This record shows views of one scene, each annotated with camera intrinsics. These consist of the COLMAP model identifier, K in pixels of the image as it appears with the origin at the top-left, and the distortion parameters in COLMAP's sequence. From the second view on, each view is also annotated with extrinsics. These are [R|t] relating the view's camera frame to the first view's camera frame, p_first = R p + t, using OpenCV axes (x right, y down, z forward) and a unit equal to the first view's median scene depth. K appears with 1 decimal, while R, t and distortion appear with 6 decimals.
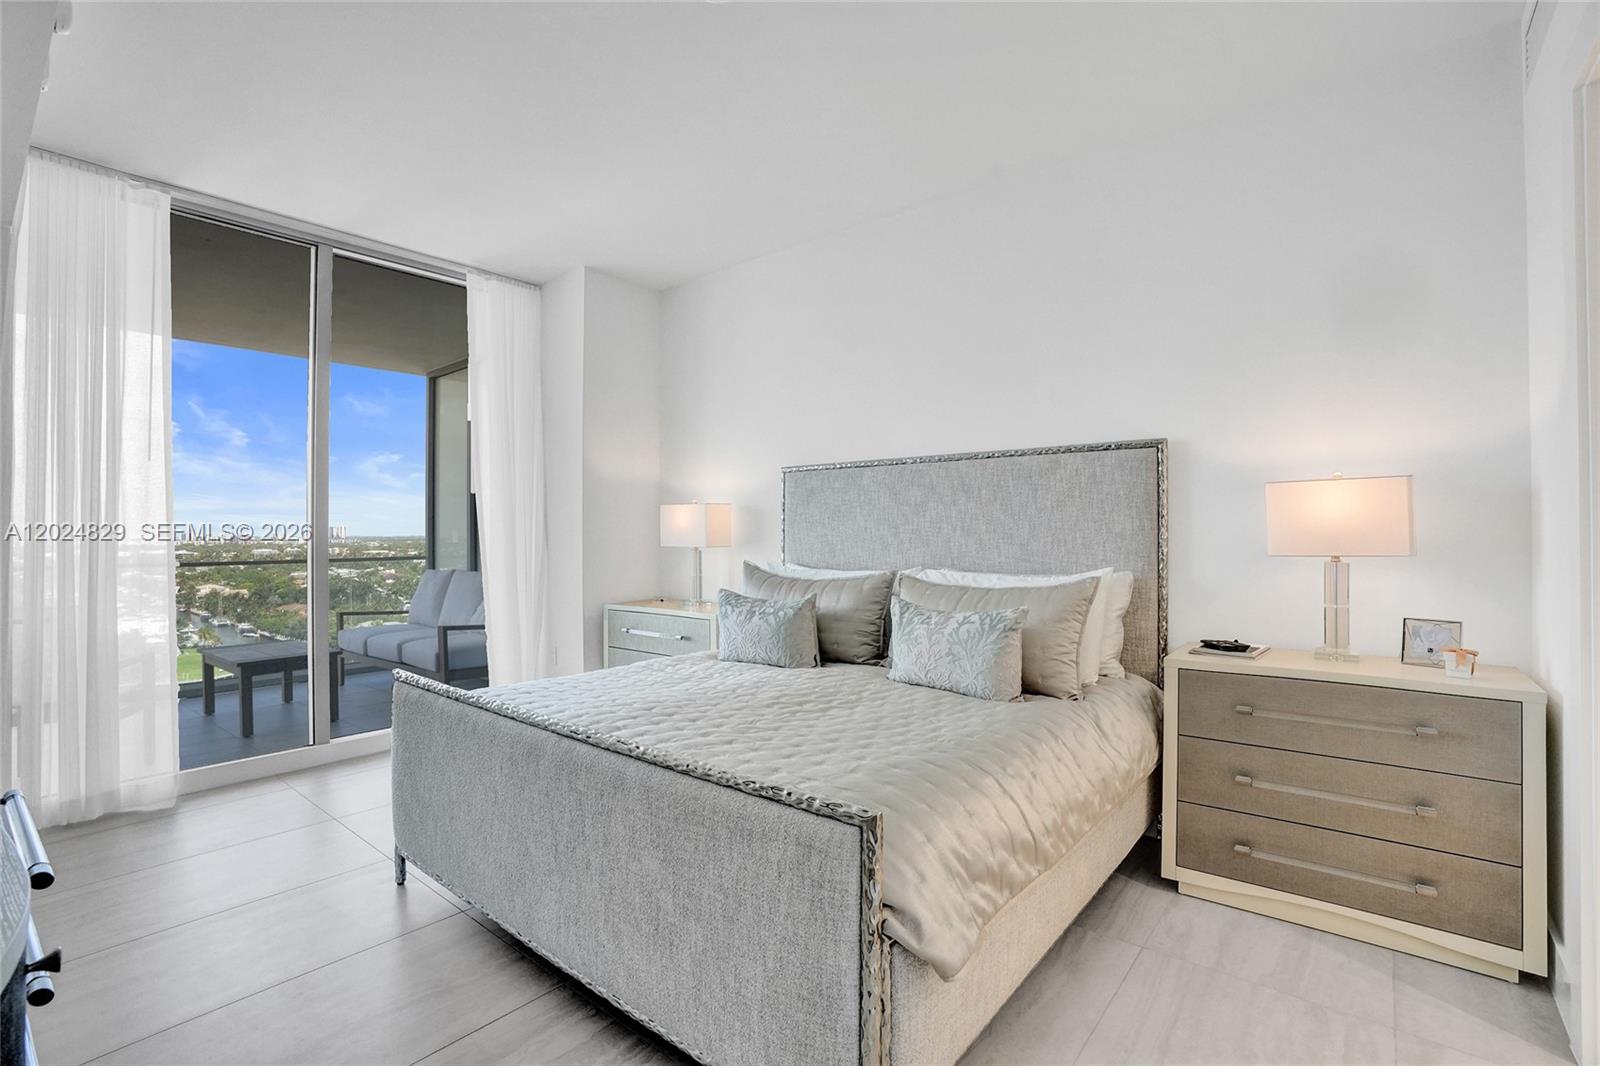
lens RADIAL K [[723.5, 0, 770.6], [0, 723.5, 521.0], [0, 0, 1]] dist [-0.032256, 0.005898]
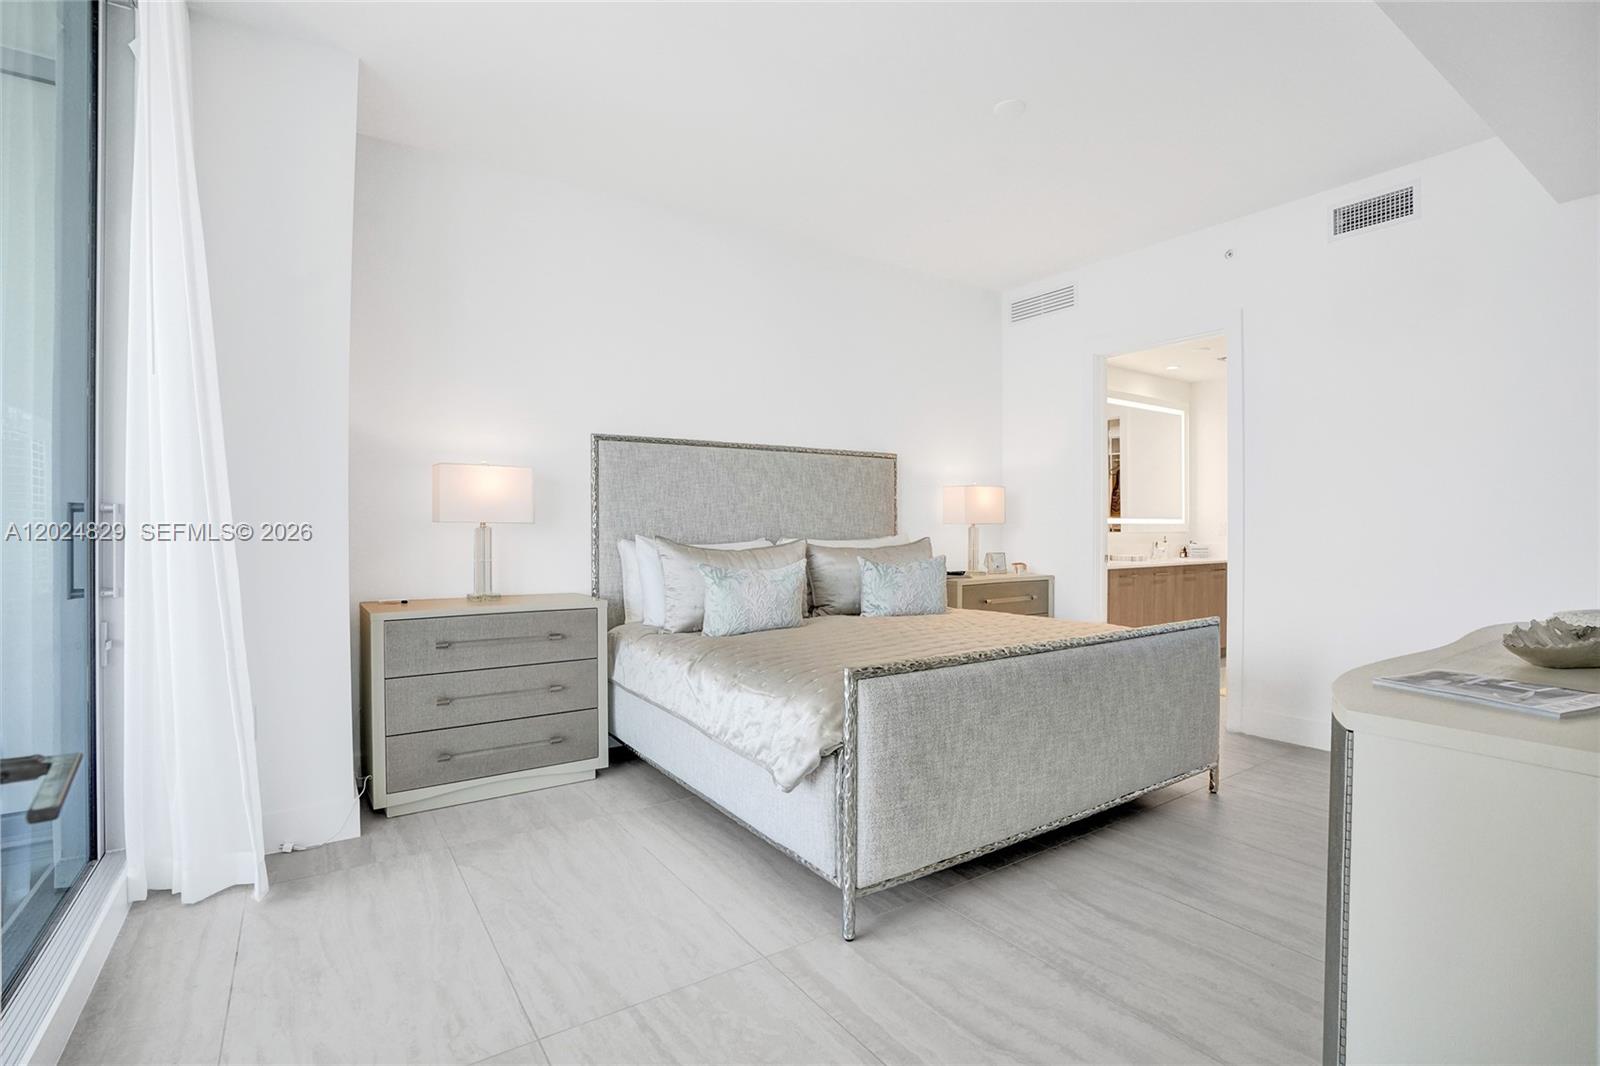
lens RADIAL K [[723.5, 0, 816.4], [0, 723.5, 542.9], [0, 0, 1]] dist [-0.032256, 0.005898]
pose [[0.263475, -0.018860, 0.964482, -1.088955], [-0.015816, 0.999590, 0.023867, 0.050179], [-0.964537, -0.021543, 0.263068, 0.715801]]
